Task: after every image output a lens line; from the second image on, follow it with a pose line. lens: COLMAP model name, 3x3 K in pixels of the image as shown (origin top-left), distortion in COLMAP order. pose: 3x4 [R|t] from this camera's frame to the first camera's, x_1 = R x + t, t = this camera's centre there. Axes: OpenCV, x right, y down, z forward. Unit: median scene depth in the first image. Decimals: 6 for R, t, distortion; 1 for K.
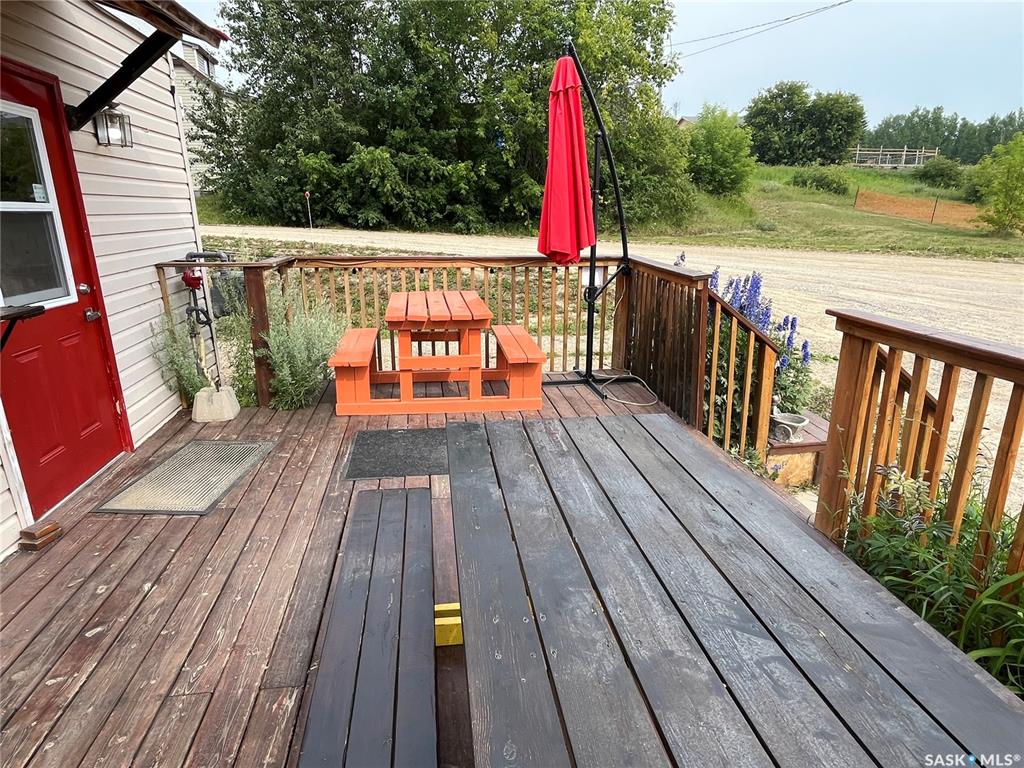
lens RADIAL K [[590.0, 0, 509.3], [0, 590.0, 380.2], [0, 0, 1]] dist [-0.006951, 0.000947]
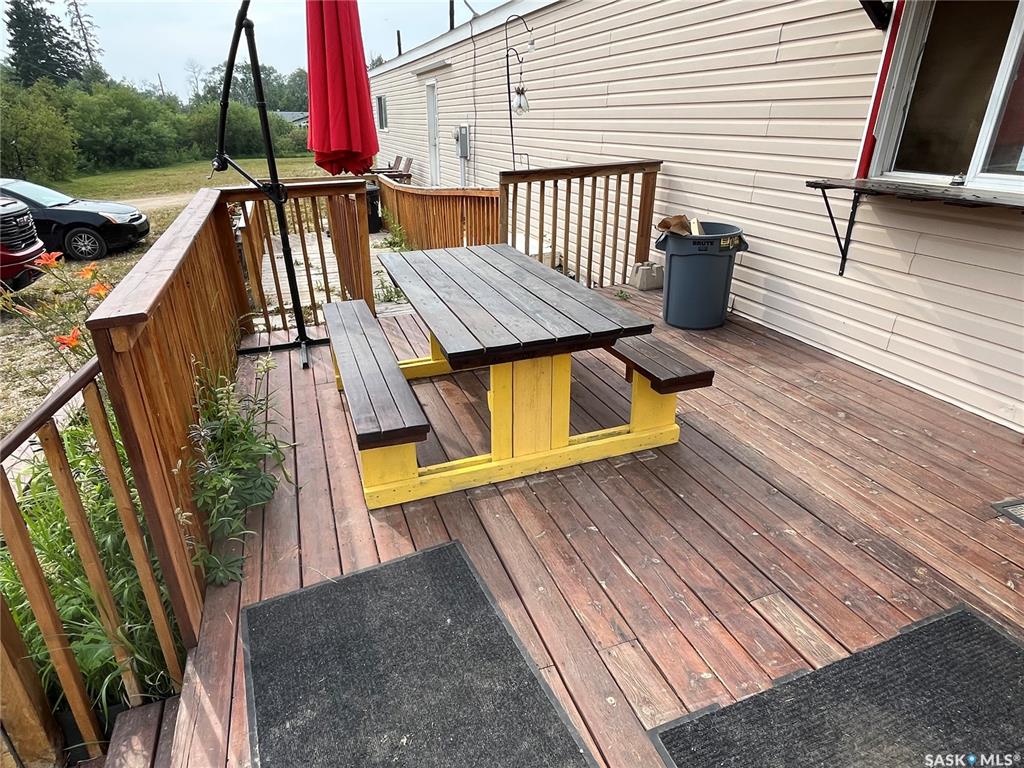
lens RADIAL K [[589.0, 0, 512.0], [0, 589.0, 384.0], [0, 0, 1]] dist [-0.002289, 0.000840]
pose [[-0.977660, 0.098792, -0.185531, 0.359321], [-0.044948, 0.763988, 0.643663, -0.529186], [0.205332, 0.637623, -0.742480, 1.816616]]
